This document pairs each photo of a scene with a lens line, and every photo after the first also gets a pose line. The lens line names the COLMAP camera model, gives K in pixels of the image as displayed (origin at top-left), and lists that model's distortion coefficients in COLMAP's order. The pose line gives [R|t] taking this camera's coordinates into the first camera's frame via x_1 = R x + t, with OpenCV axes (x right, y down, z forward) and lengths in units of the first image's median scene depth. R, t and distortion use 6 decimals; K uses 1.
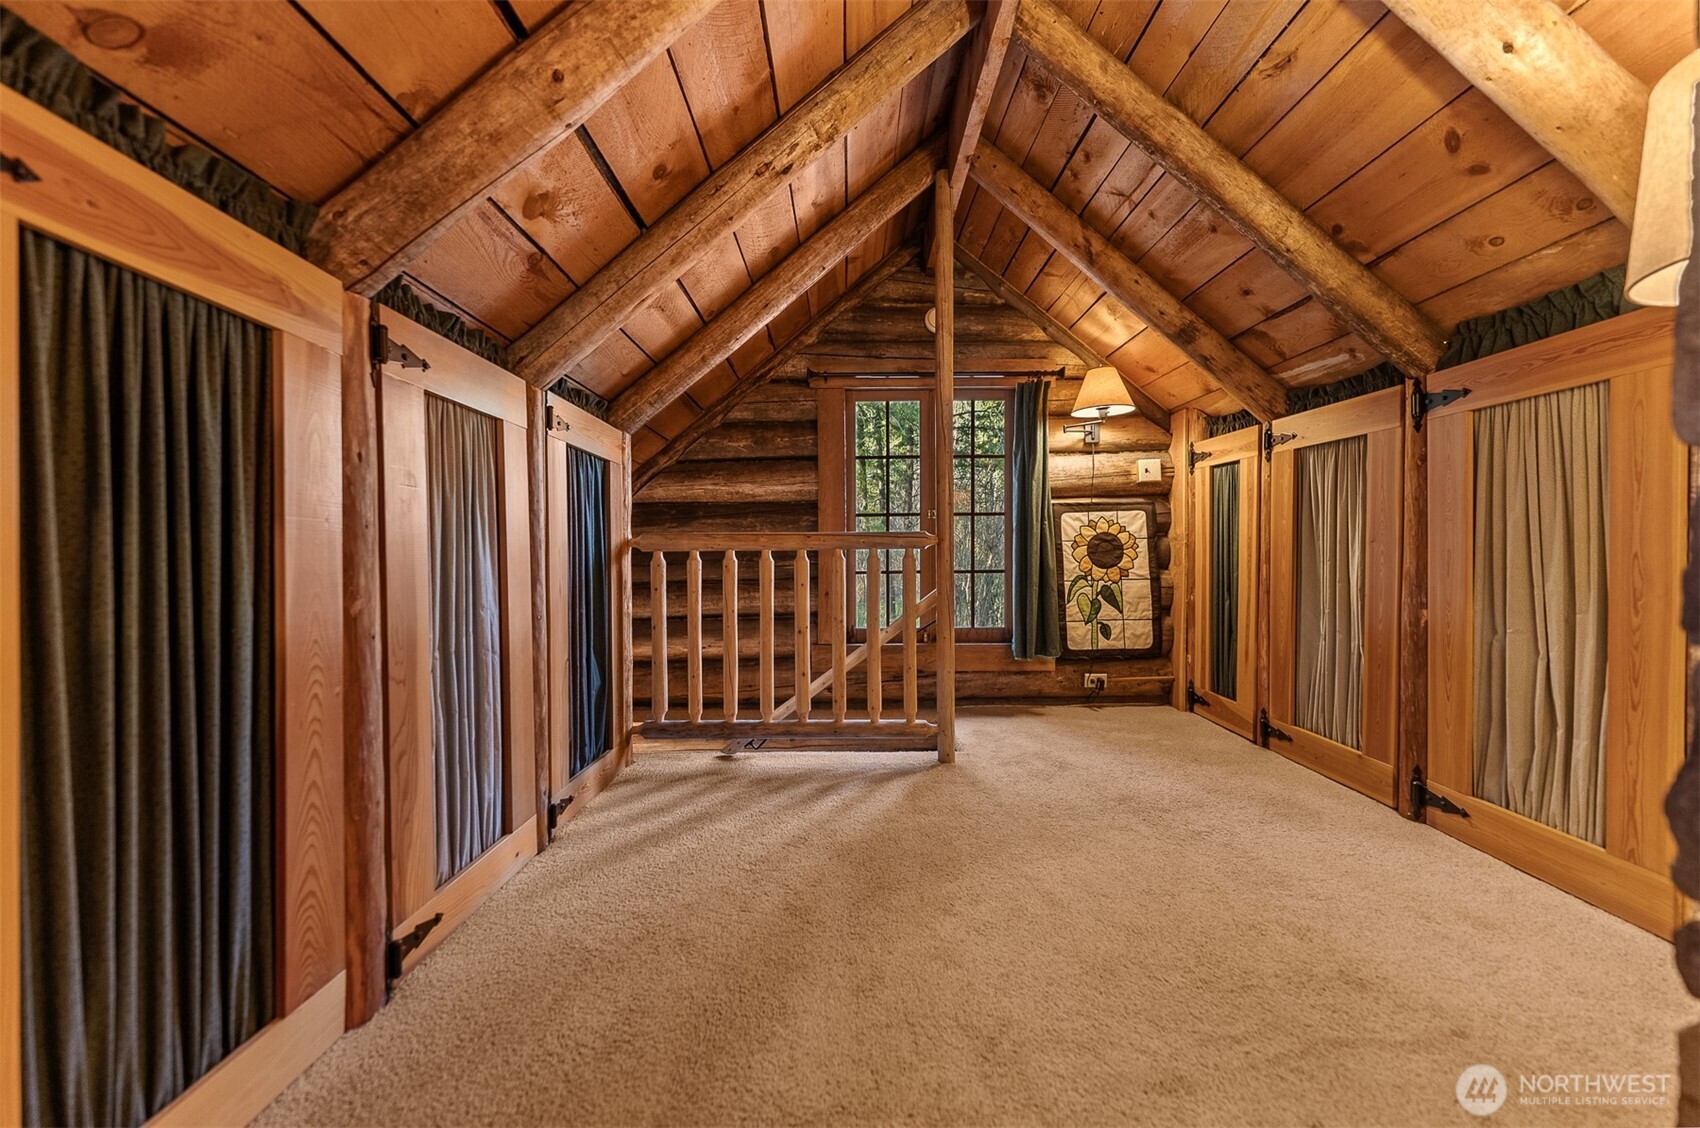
lens RADIAL K [[683.3, 0, 842.3], [0, 683.3, 563.0], [0, 0, 1]] dist [0.003322, -0.000228]
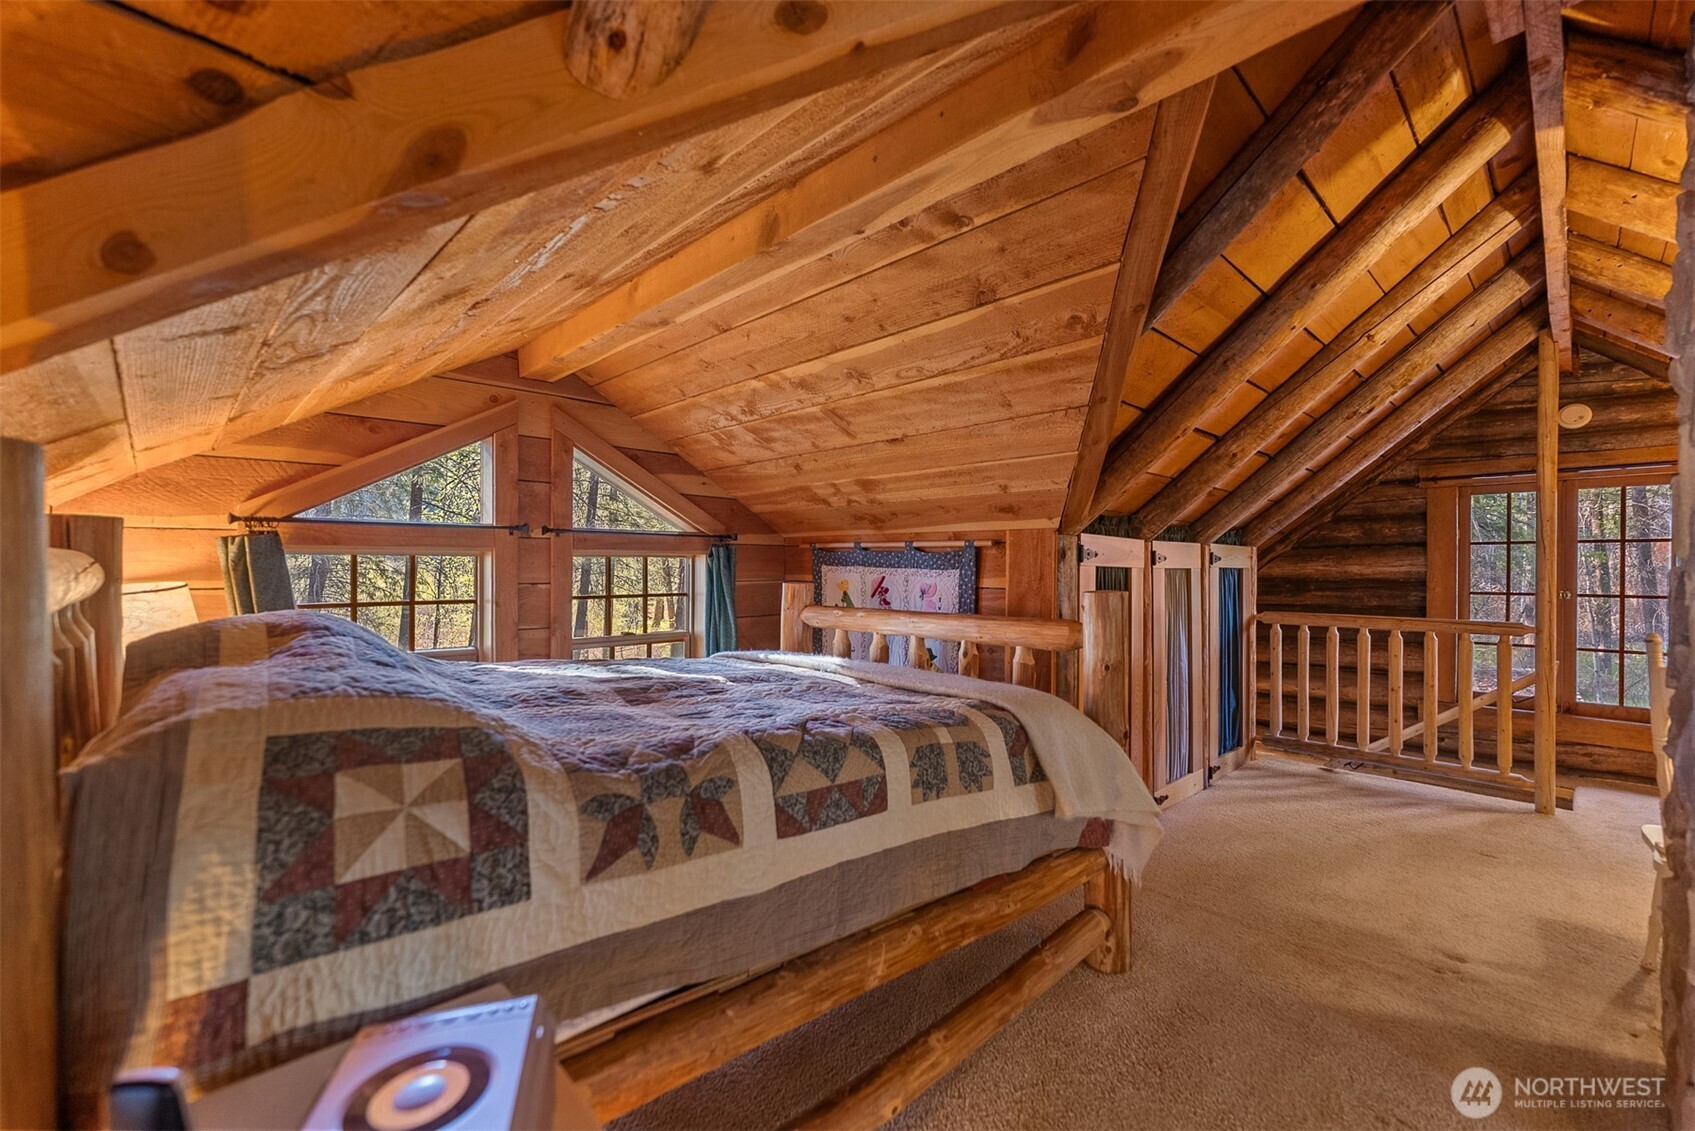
lens RADIAL K [[686.8, 0, 841.3], [0, 686.8, 568.2], [0, 0, 1]] dist [-0.001786, 0.000151]
pose [[0.682455, 0.009735, -0.730863, 0.186374], [-0.013602, 0.999907, 0.000618, -0.129696], [0.730801, 0.009520, 0.682524, -0.753838]]
